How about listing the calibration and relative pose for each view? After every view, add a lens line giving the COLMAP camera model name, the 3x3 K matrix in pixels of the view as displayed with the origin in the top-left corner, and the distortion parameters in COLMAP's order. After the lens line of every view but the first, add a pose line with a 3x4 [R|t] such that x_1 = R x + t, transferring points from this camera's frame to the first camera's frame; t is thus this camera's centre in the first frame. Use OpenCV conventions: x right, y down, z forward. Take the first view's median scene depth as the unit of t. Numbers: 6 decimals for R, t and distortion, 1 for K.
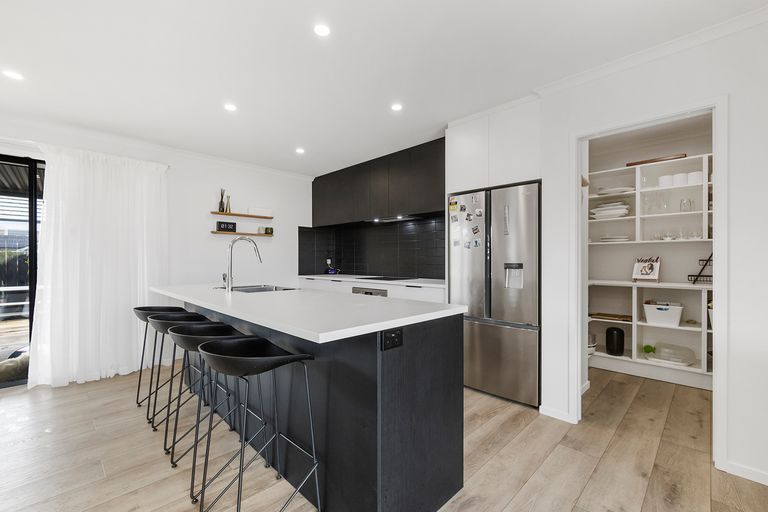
lens RADIAL K [[332.3, 0, 383.1], [0, 332.3, 255.9], [0, 0, 1]] dist [-0.002229, 0.000287]
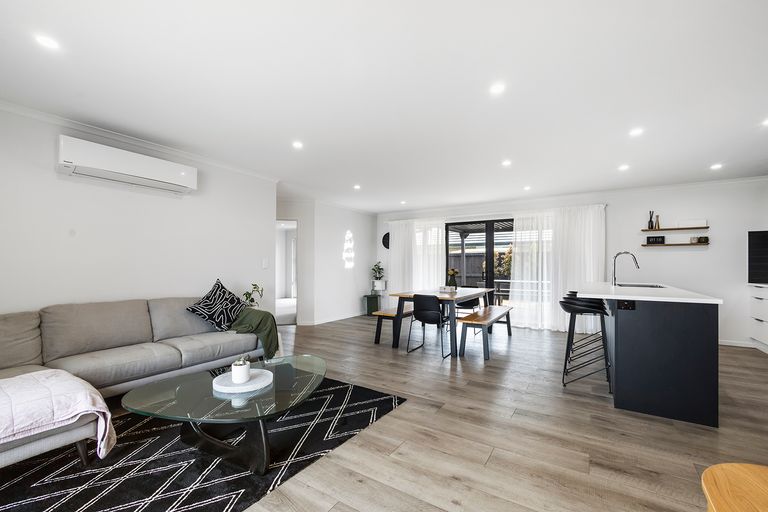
lens RADIAL K [[332.3, 0, 386.2], [0, 332.3, 257.3], [0, 0, 1]] dist [-0.002229, 0.000287]
pose [[0.208681, -0.022374, -0.977728, 0.545687], [0.005212, 0.999750, -0.021765, -0.000217], [0.977970, -0.000553, 0.208745, -0.267429]]
